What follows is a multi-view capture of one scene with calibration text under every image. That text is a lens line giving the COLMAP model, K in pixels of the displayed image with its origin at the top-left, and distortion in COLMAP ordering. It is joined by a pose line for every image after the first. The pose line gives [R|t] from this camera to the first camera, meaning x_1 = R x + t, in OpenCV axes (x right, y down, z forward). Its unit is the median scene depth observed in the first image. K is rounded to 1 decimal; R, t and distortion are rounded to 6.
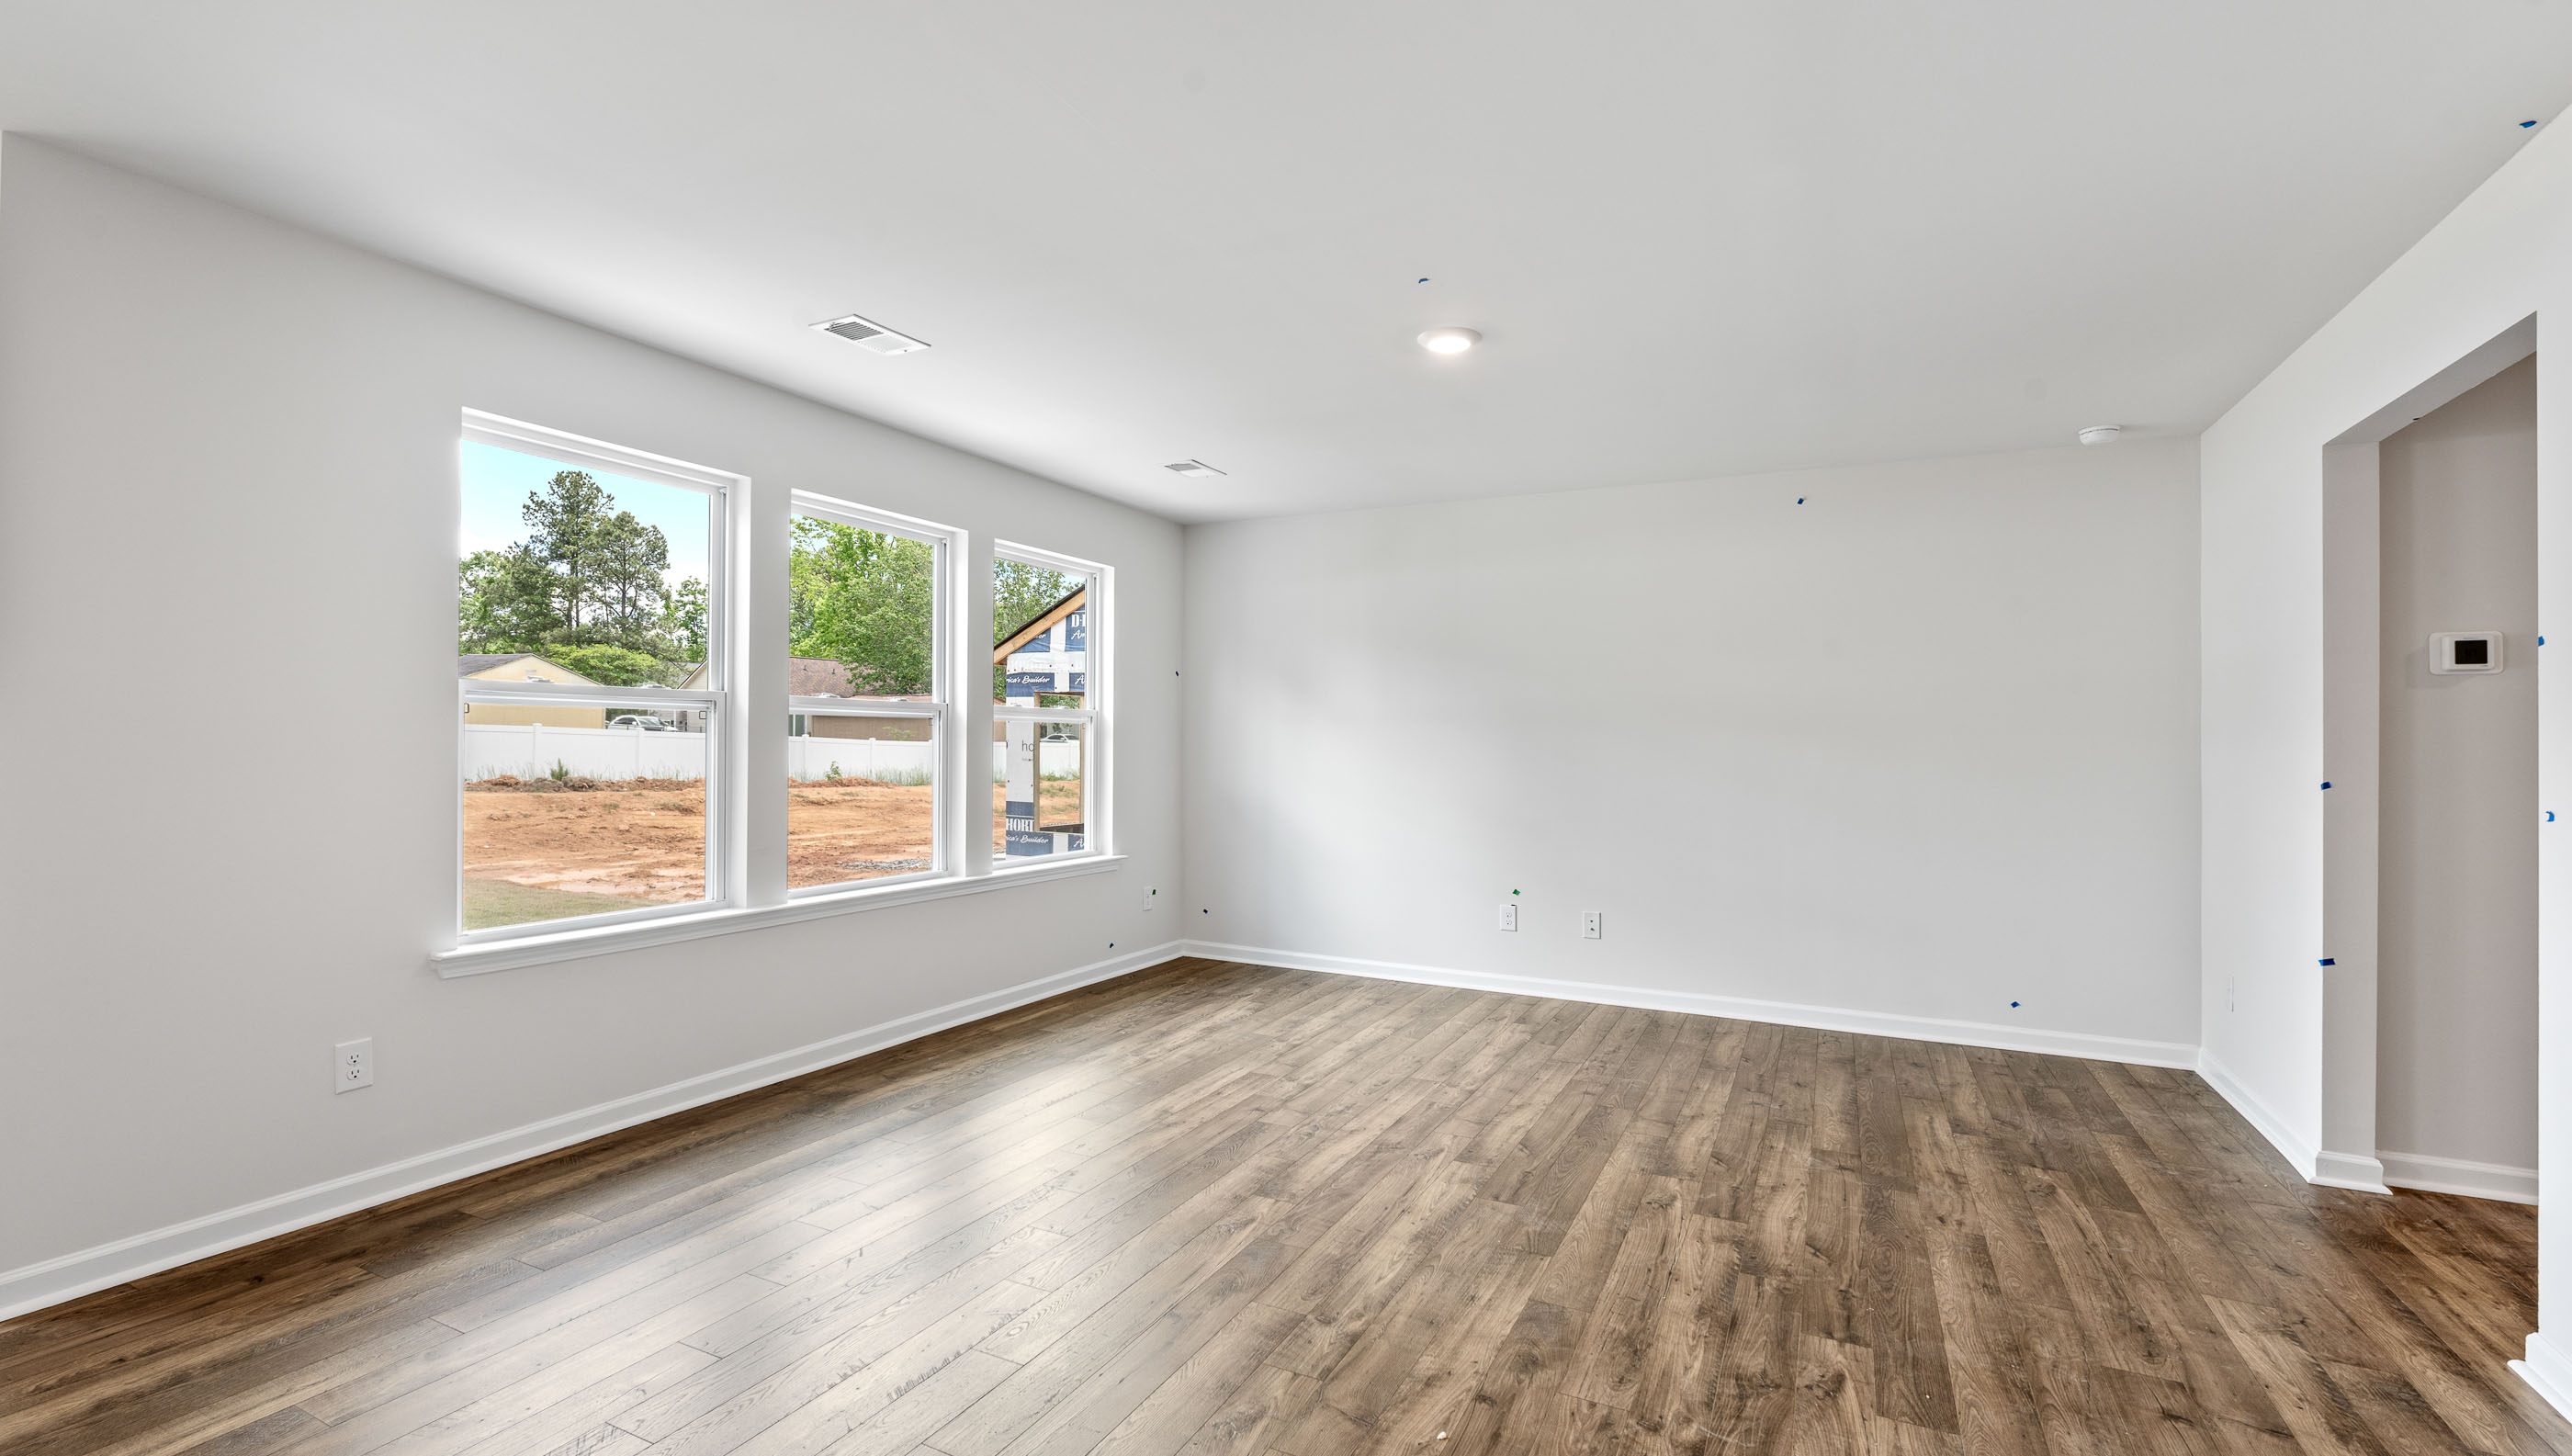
lens RADIAL K [[1113.3, 0, 1287.7], [0, 1113.3, 737.3], [0, 0, 1]] dist [-0.007253, 0.000463]
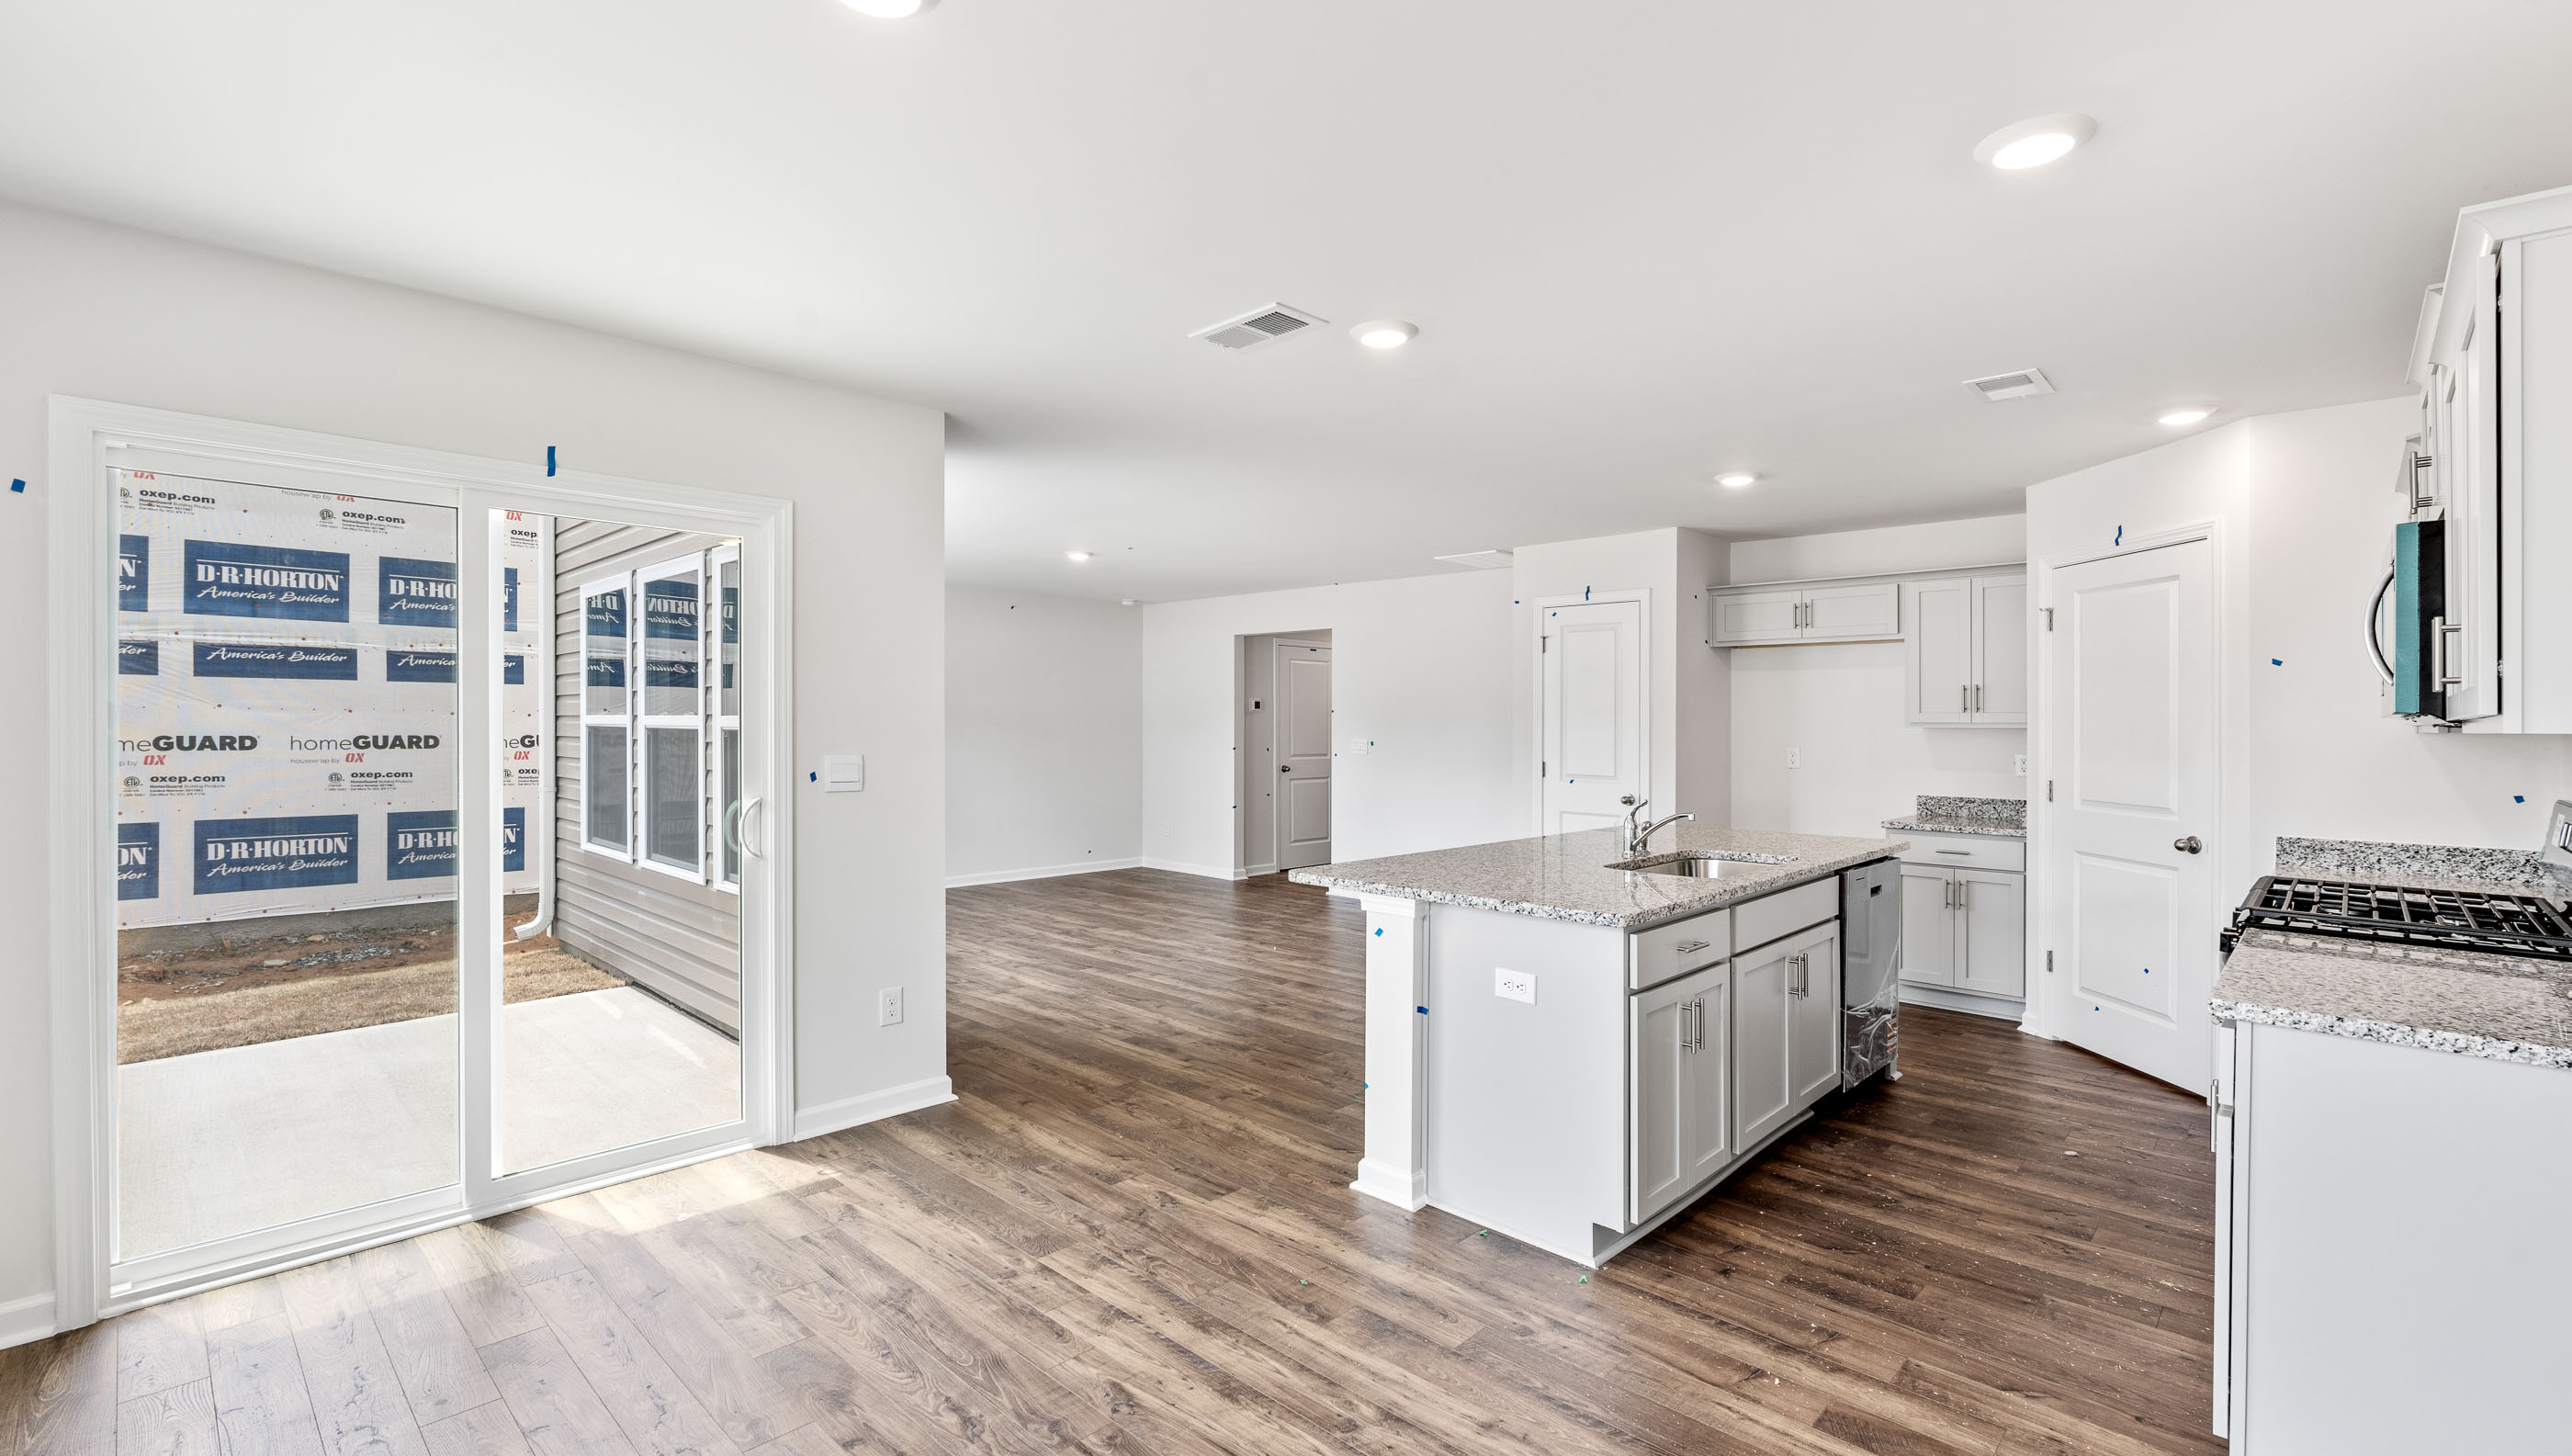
lens RADIAL K [[1113.3, 0, 1276.3], [0, 1113.3, 721.3], [0, 0, 1]] dist [-0.007253, 0.000463]
pose [[0.299932, -0.008004, 0.953927, -1.951915], [-0.008173, 0.999907, 0.010960, -0.065533], [-0.953926, -0.011084, 0.299838, -0.014423]]
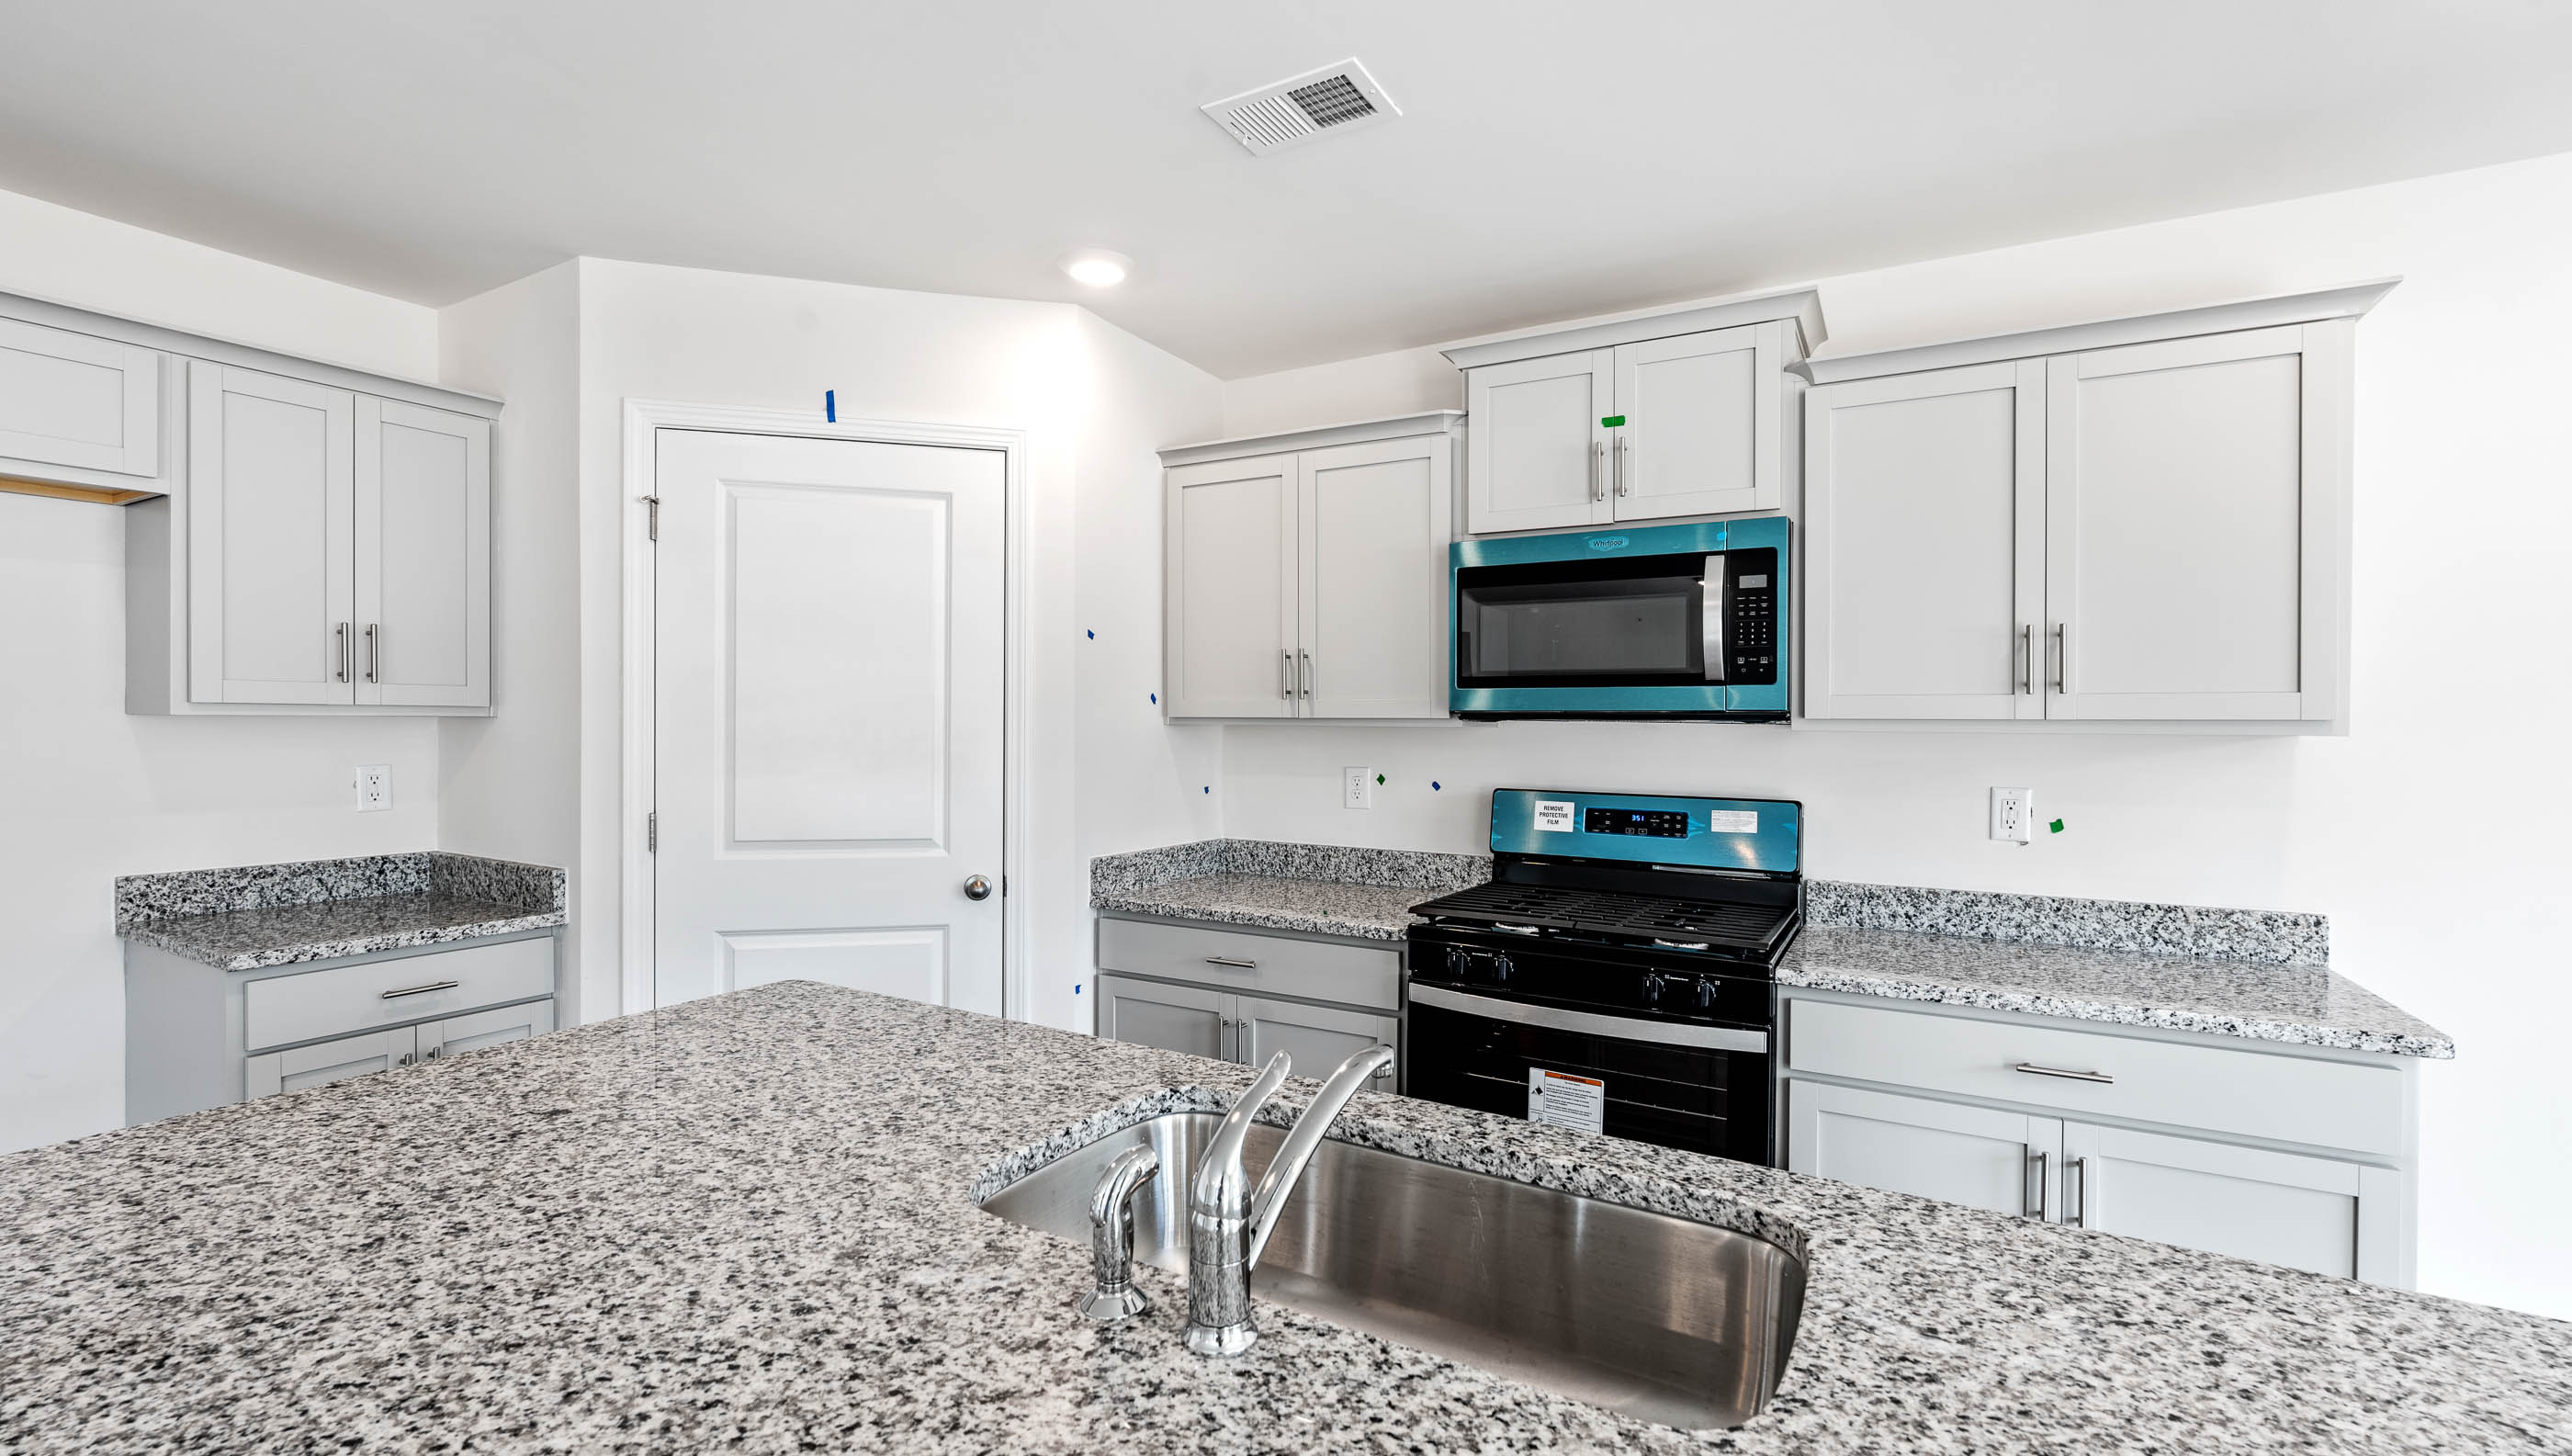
lens RADIAL K [[1113.3, 0, 1287.3], [0, 1113.3, 726.4], [0, 0, 1]] dist [-0.007253, 0.000463]
pose [[-0.998310, -0.020384, 0.054418, -0.678650], [-0.020508, 0.999788, -0.001708, -0.049733], [-0.054372, -0.002822, -0.998517, 0.241618]]
